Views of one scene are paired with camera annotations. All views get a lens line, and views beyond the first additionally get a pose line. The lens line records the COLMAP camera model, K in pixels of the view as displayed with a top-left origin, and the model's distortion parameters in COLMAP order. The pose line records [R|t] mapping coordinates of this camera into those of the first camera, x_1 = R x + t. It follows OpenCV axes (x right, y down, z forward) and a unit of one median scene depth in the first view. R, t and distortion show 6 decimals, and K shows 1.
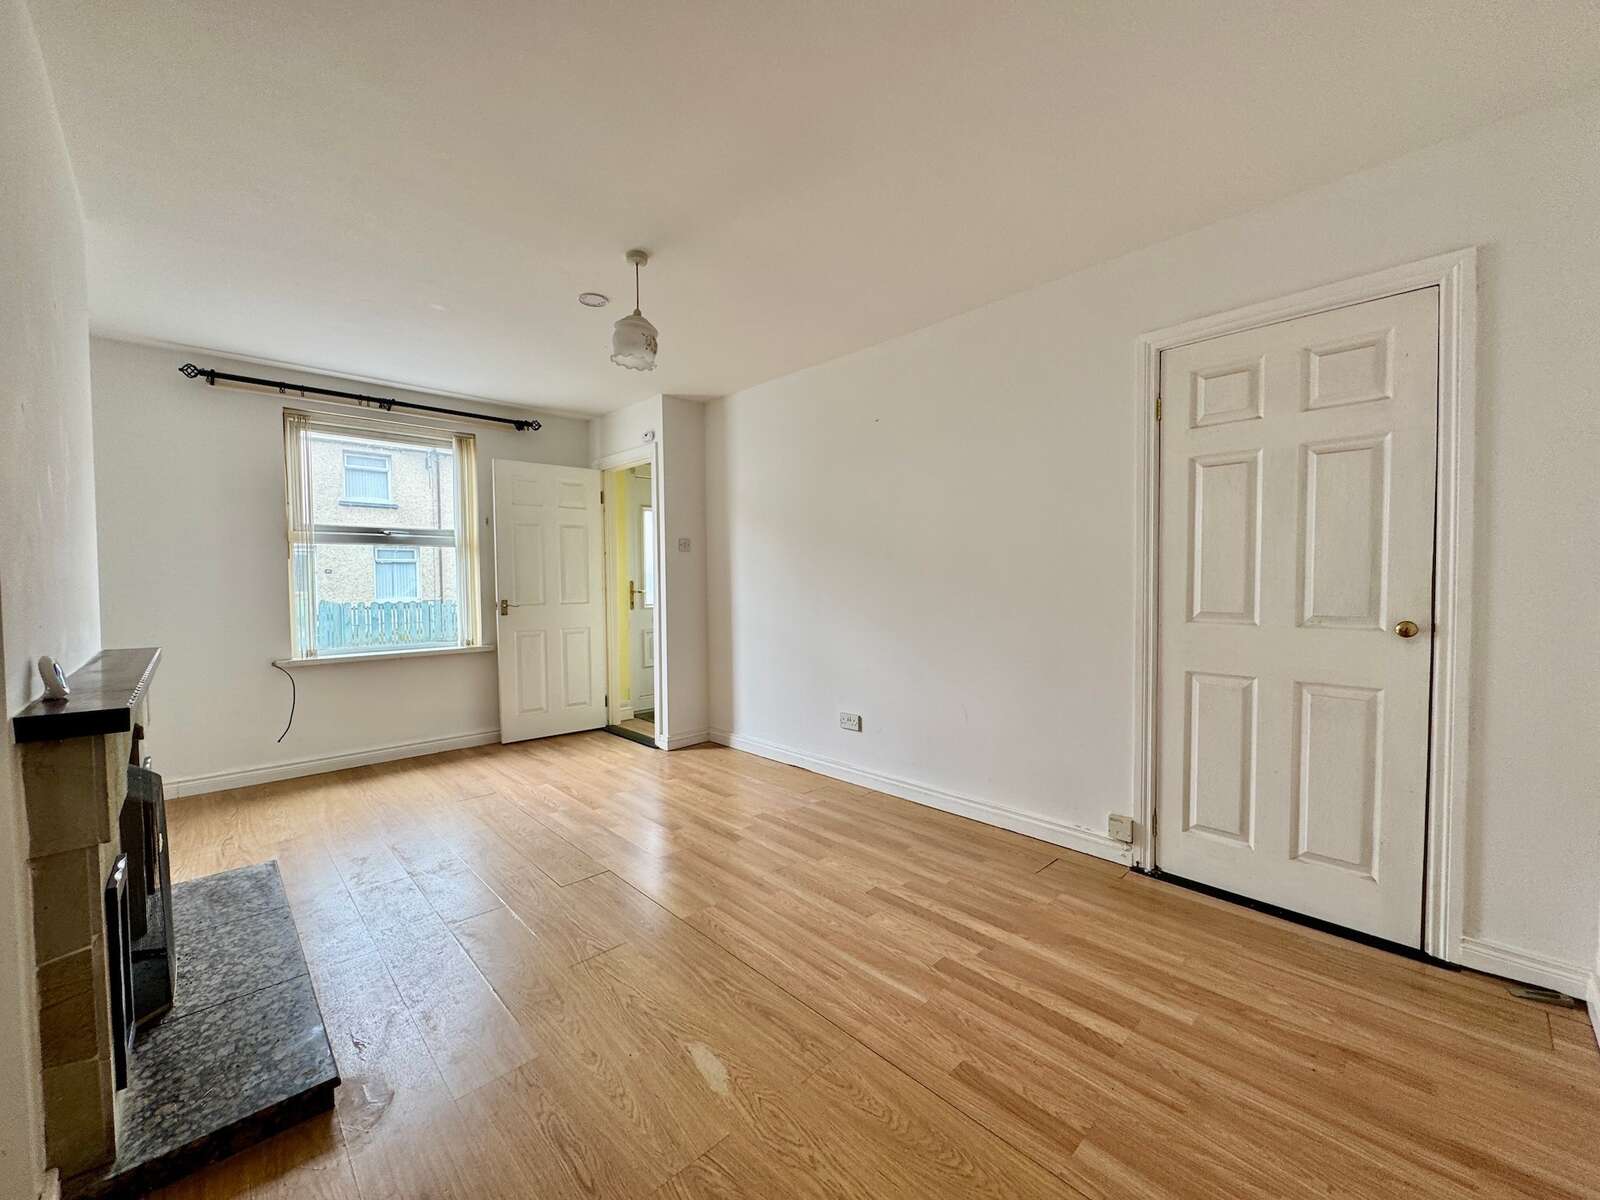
lens RADIAL K [[634.2, 0, 798.5], [0, 634.2, 592.0], [0, 0, 1]] dist [-0.001753, -0.000629]
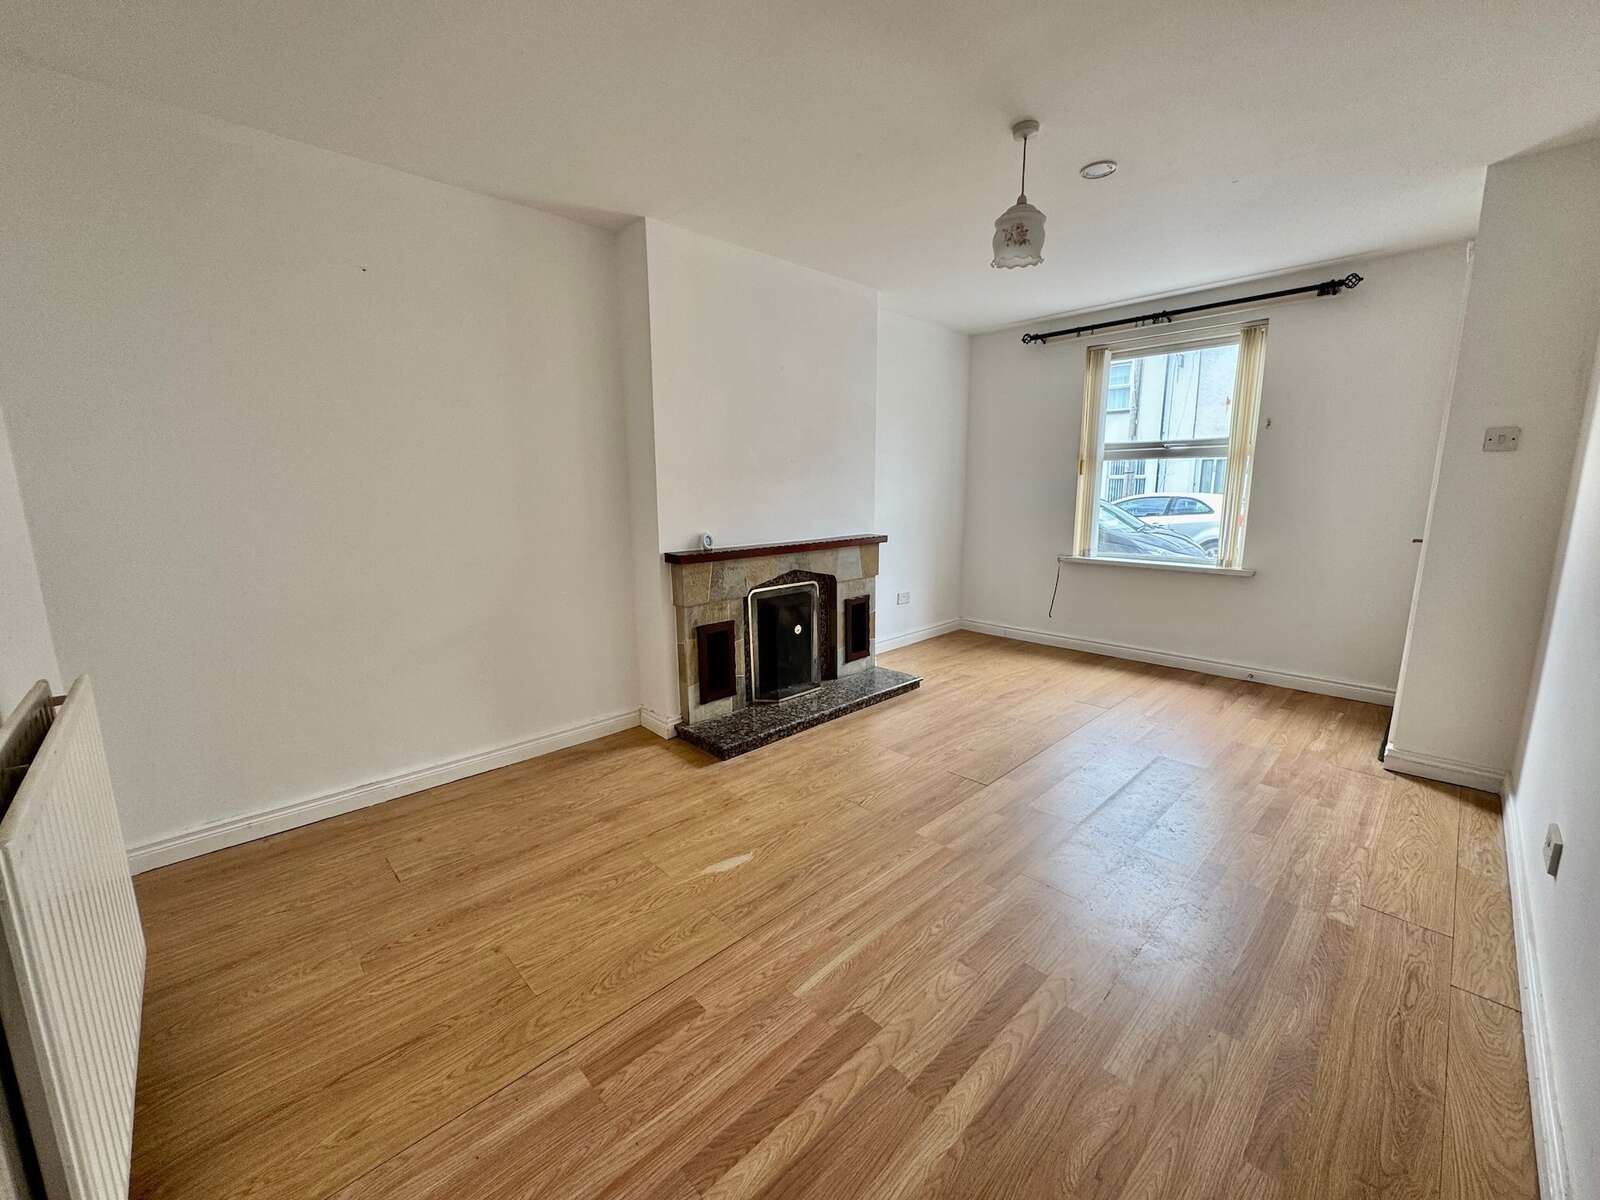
lens RADIAL K [[634.2, 0, 799.1], [0, 634.2, 593.8], [0, 0, 1]] dist [-0.001753, -0.000629]
pose [[0.003637, 0.177611, -0.984094, 0.650748], [-0.011651, 0.984041, 0.177558, -0.054171], [0.999926, 0.010819, 0.005648, 0.650360]]
